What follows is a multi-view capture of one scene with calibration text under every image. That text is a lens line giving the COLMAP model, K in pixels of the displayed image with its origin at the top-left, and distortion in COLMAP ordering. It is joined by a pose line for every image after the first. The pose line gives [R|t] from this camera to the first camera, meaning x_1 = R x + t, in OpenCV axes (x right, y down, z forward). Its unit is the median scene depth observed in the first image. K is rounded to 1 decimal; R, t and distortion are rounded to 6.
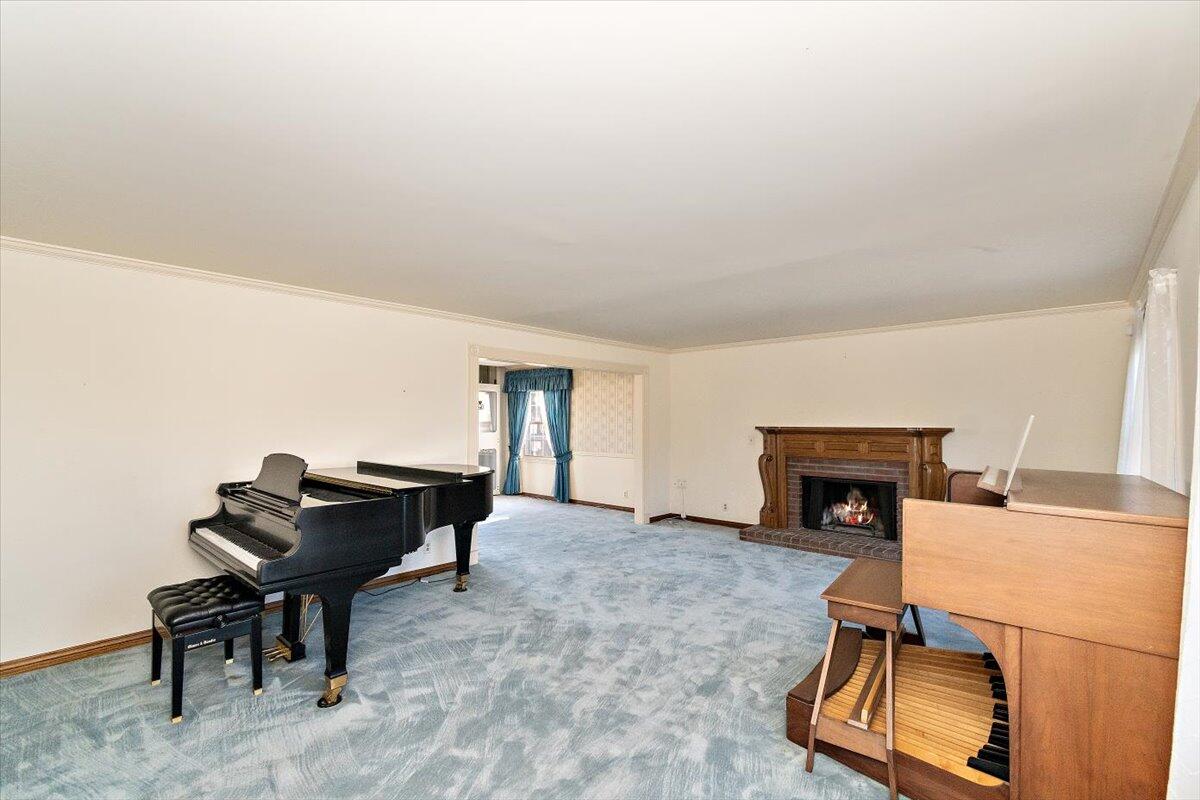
lens RADIAL K [[533.3, 0, 596.8], [0, 533.3, 406.3], [0, 0, 1]] dist [0.001287, -0.000153]
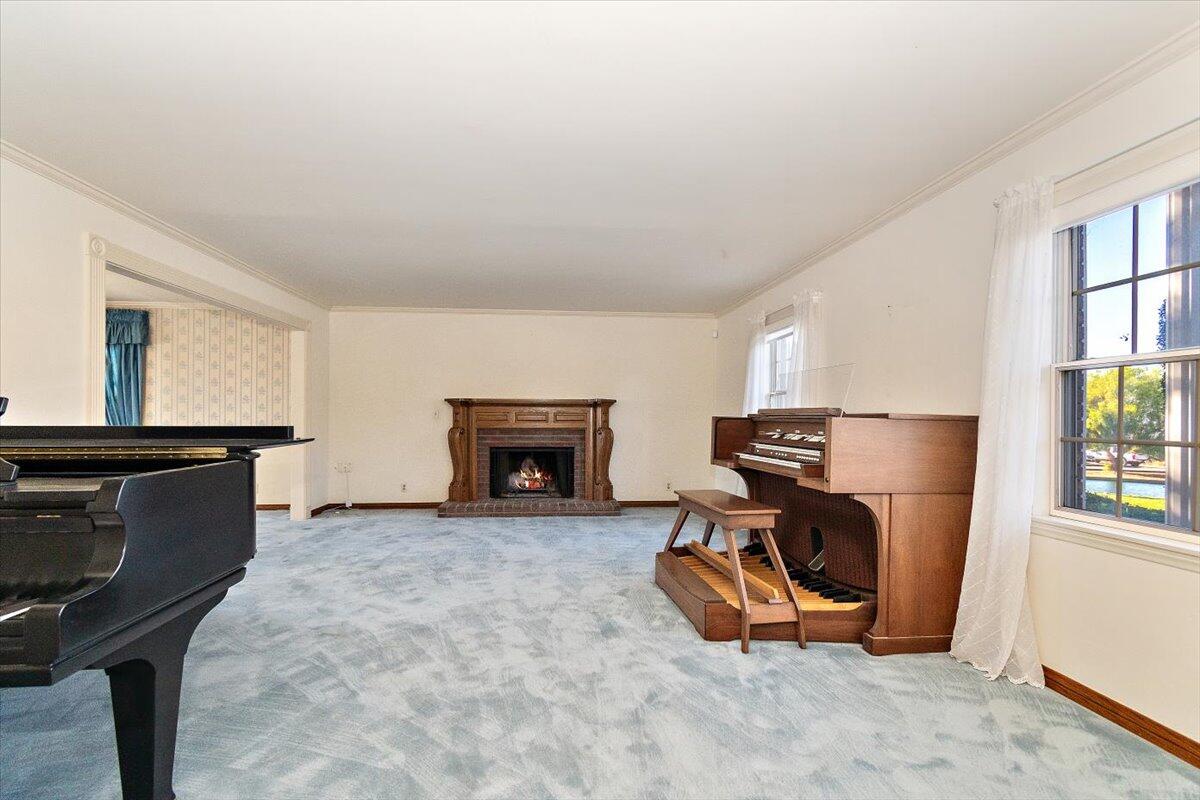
lens RADIAL K [[545.4, 0, 596.7], [0, 545.4, 414.9], [0, 0, 1]] dist [0.000832, -0.000063]
pose [[0.671590, 0.003889, 0.740912, -0.253912], [-0.023364, 0.999600, 0.015931, 0.047160], [-0.740554, -0.028009, 0.671413, 0.151123]]
